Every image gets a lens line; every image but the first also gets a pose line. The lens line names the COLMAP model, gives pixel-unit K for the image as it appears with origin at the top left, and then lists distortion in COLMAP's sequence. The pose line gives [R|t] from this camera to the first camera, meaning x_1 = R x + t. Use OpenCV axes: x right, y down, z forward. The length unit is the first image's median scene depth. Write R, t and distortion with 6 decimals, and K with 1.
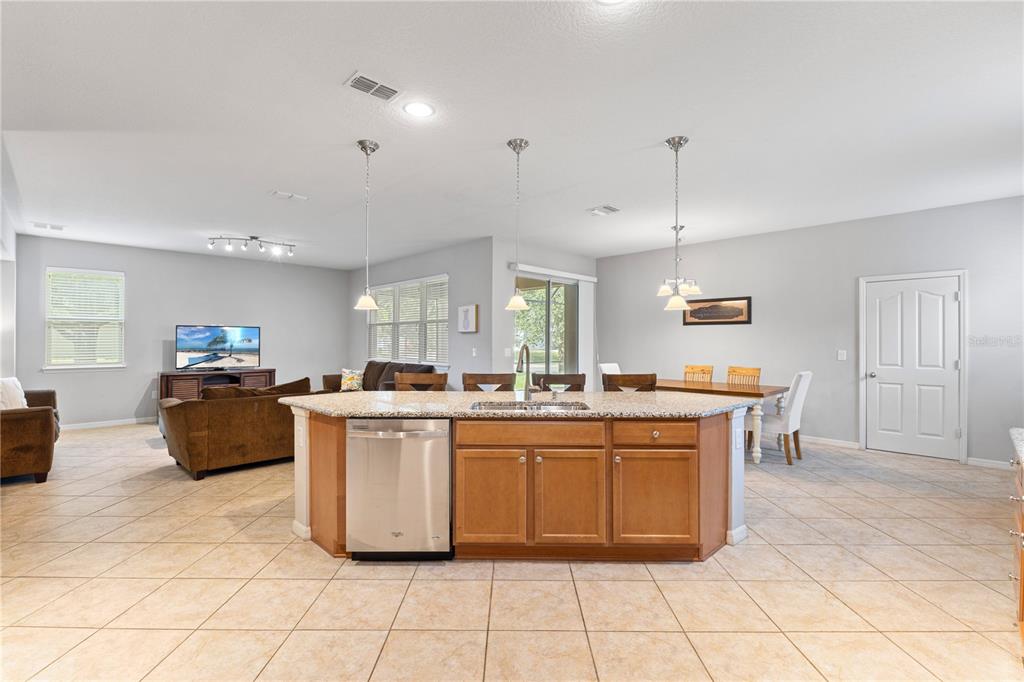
lens RADIAL K [[456.1, 0, 512.0], [0, 456.1, 341.0], [0, 0, 1]] dist [-0.004591, -0.000267]
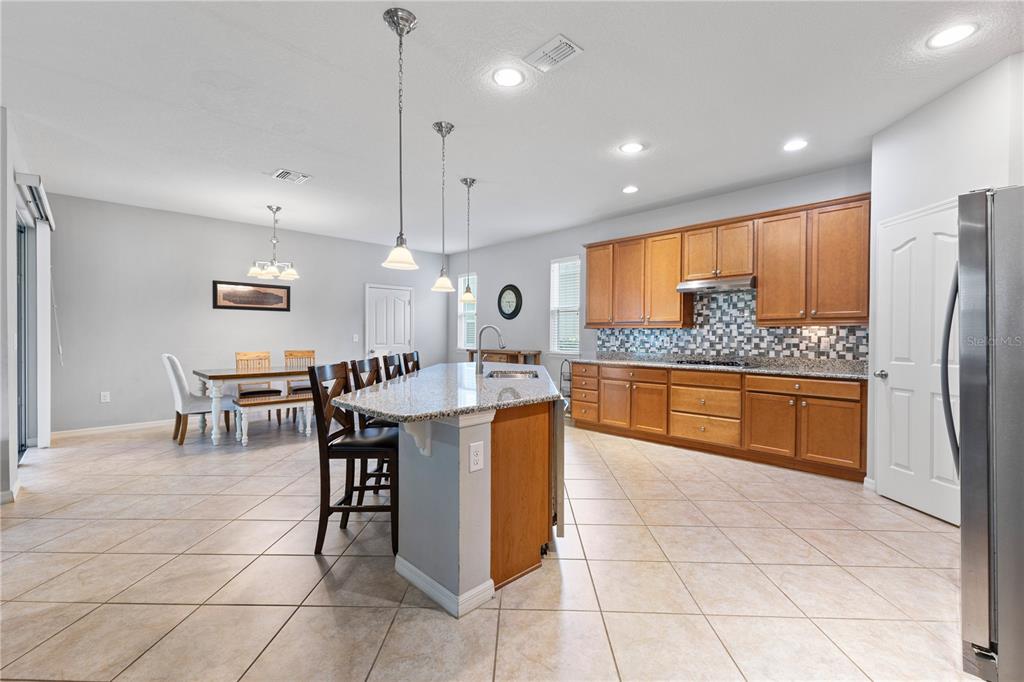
lens RADIAL K [[442.3, 0, 506.8], [0, 442.3, 341.5], [0, 0, 1]] dist [0.010977, 0.000325]
pose [[0.030219, -0.018289, 0.999376, -1.117420], [-0.005215, 0.999816, 0.018454, 0.025975], [-0.999530, -0.005770, 0.030118, 0.945958]]
